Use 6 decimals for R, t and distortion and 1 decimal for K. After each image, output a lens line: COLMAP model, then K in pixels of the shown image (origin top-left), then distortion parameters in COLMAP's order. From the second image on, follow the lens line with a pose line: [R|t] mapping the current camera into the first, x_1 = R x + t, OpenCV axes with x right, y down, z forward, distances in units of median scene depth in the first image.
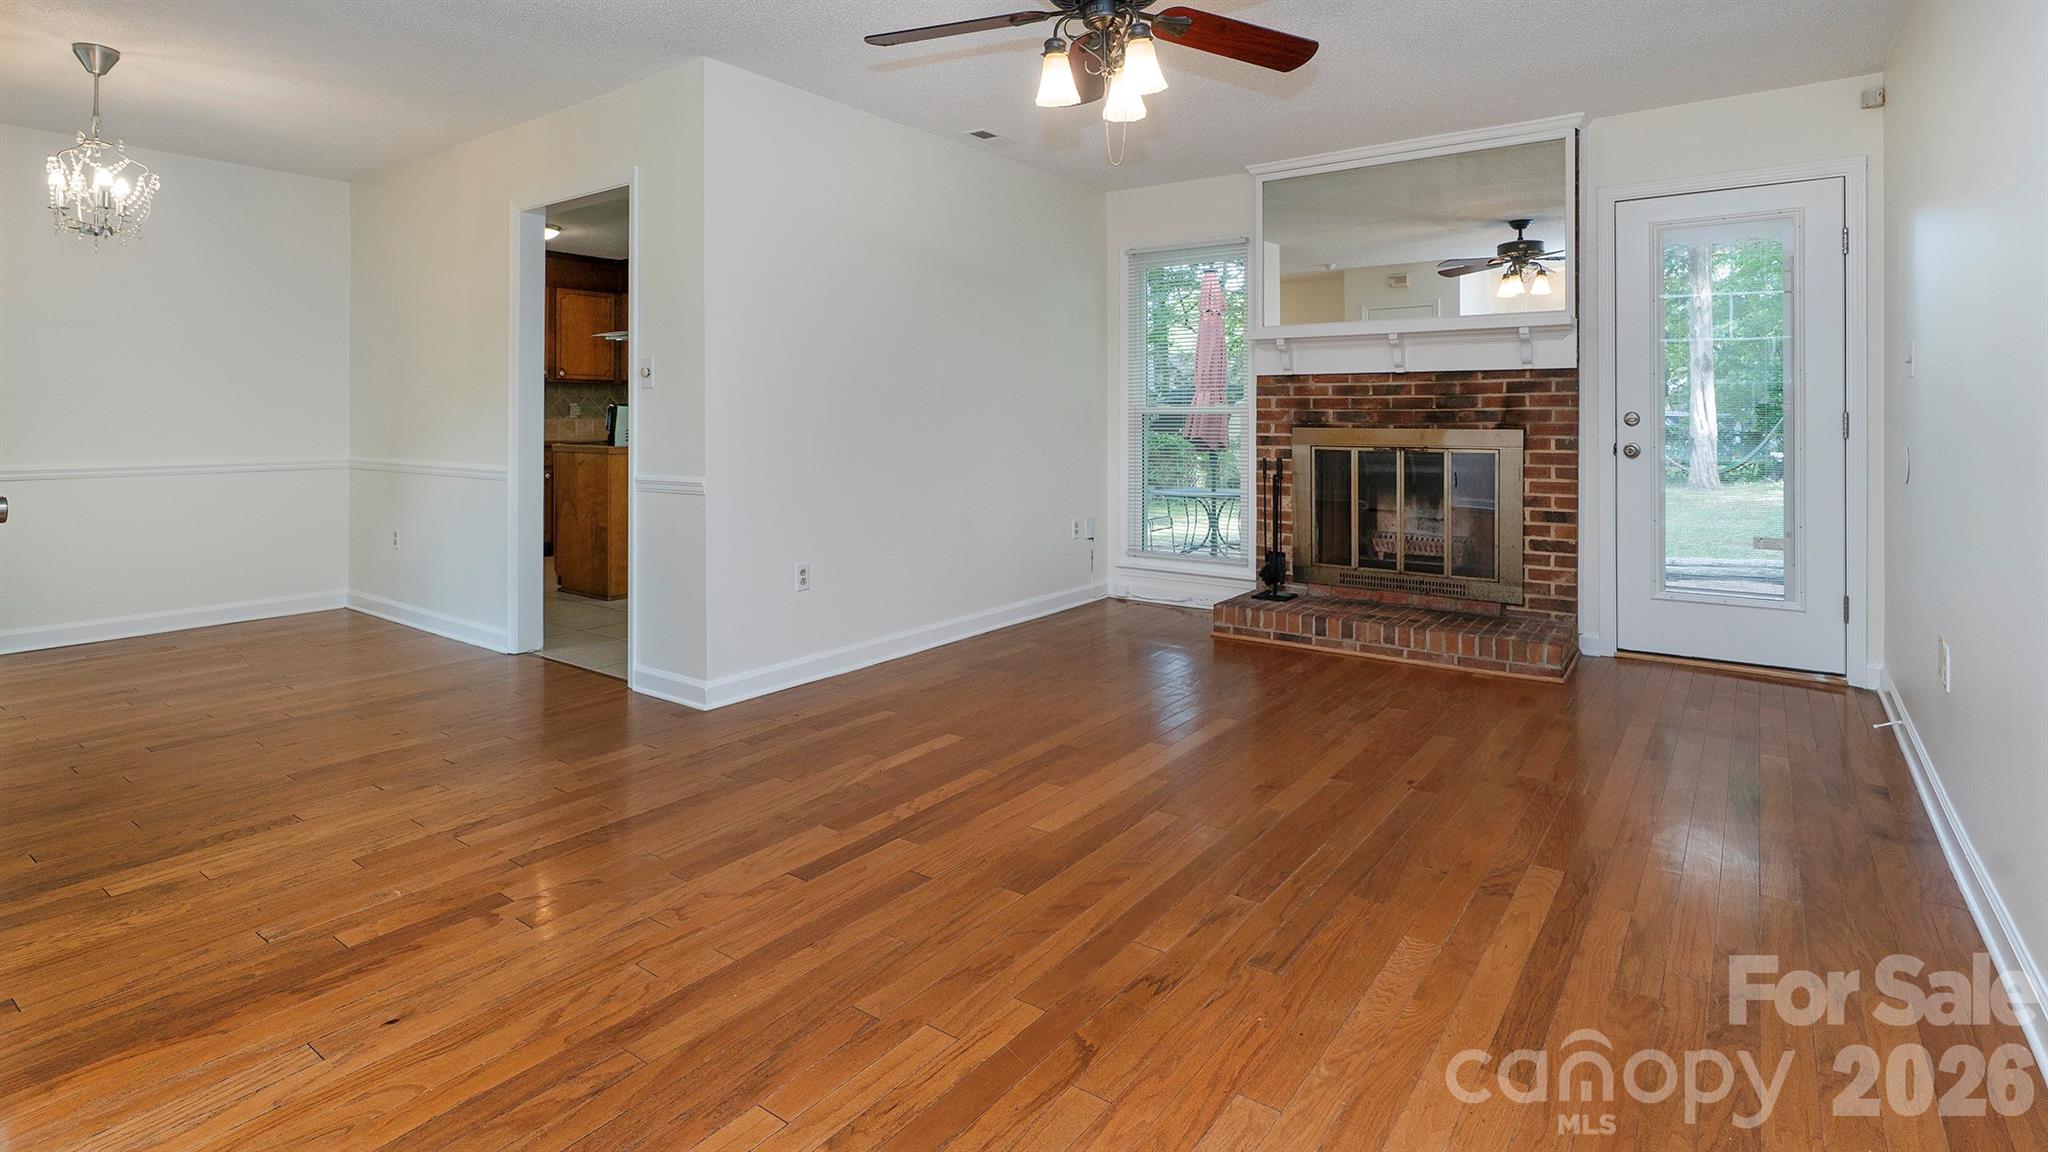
lens RADIAL K [[982.8, 0, 1024.0], [0, 982.8, 576.0], [0, 0, 1]] dist [0.002545, 0.000662]
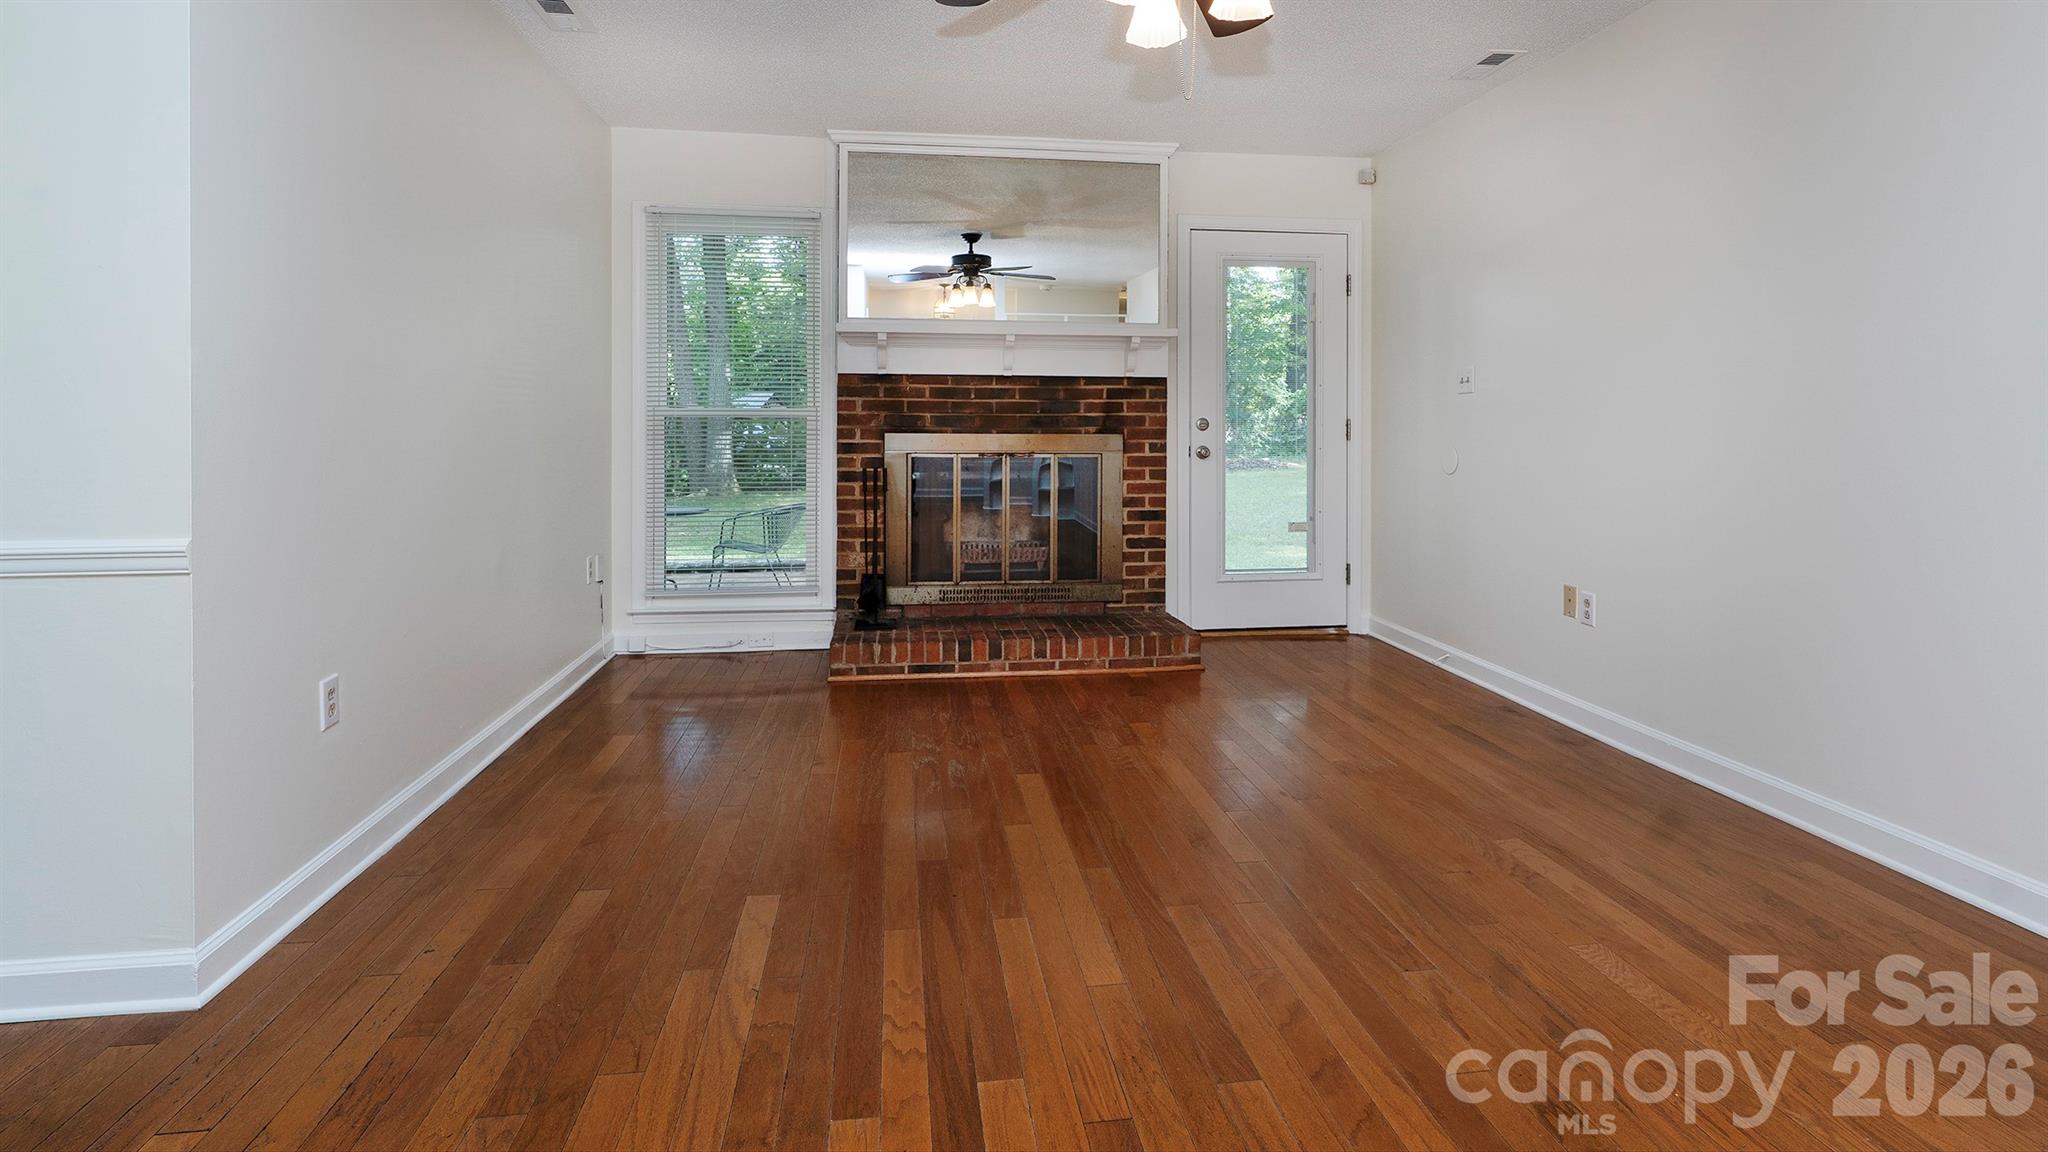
lens RADIAL K [[1015.9, 0, 1021.9], [0, 1015.9, 555.1], [0, 0, 1]] dist [-0.011327, 0.000068]
pose [[0.719381, -0.086270, 0.689237, -0.316169], [0.107421, 0.994137, 0.012314, -0.044780], [-0.686259, 0.065180, 0.724431, 0.292185]]
